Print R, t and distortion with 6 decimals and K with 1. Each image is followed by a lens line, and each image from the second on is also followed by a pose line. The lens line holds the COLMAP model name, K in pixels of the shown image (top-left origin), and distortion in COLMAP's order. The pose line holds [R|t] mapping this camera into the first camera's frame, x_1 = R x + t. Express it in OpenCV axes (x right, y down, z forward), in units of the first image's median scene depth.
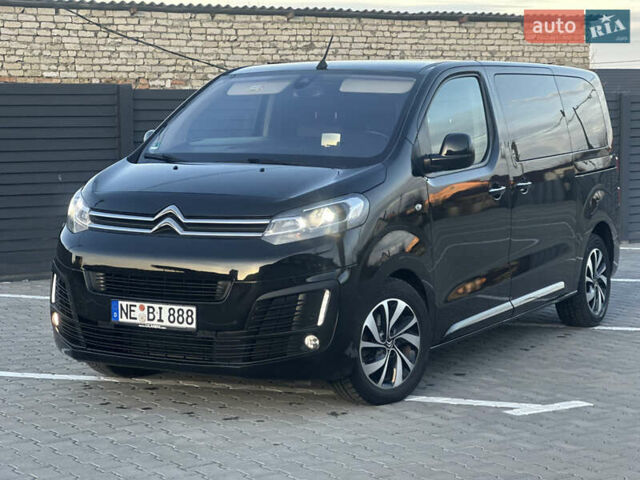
lens RADIAL K [[1413.3, 0, 313.6], [0, 1413.3, 229.3], [0, 0, 1]] dist [0.038554, 2.498439]
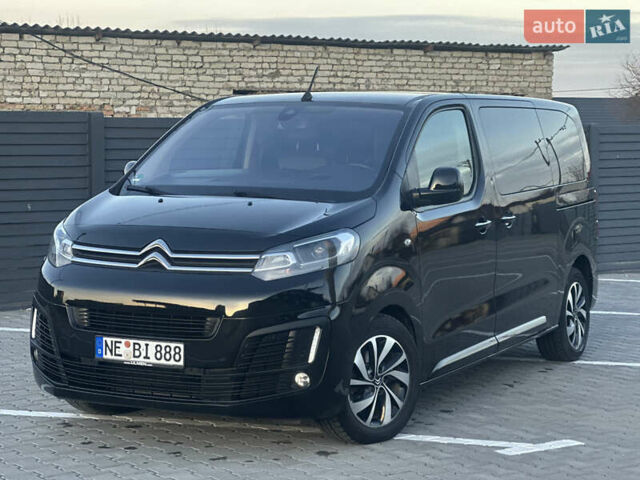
lens RADIAL K [[1413.3, 0, 313.6], [0, 1413.3, 229.3], [0, 0, 1]] dist [0.038554, 2.498439]
pose [[0.999436, 0.005002, 0.033201, -0.025136], [-0.004417, 0.999834, -0.017678, -0.007050], [-0.033284, 0.017522, 0.999292, 0.017053]]
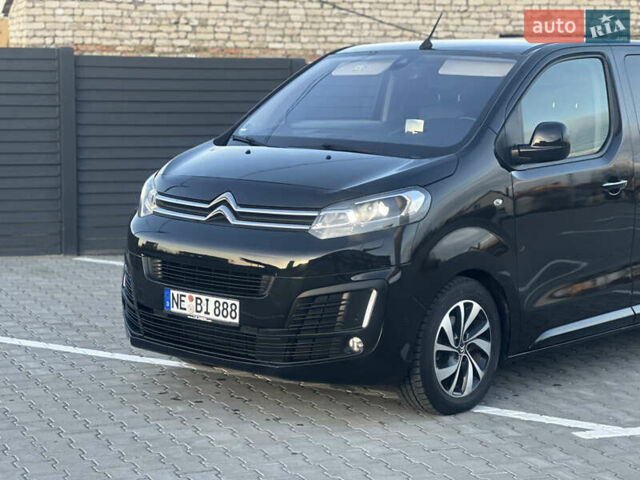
lens RADIAL K [[1413.3, 0, 313.6], [0, 1413.3, 229.3], [0, 0, 1]] dist [0.038554, 2.498439]
pose [[0.976197, 0.038271, -0.213481, 0.159177], [-0.033317, 0.999087, 0.026758, -0.019423], [0.214310, -0.019008, 0.976581, 0.079067]]
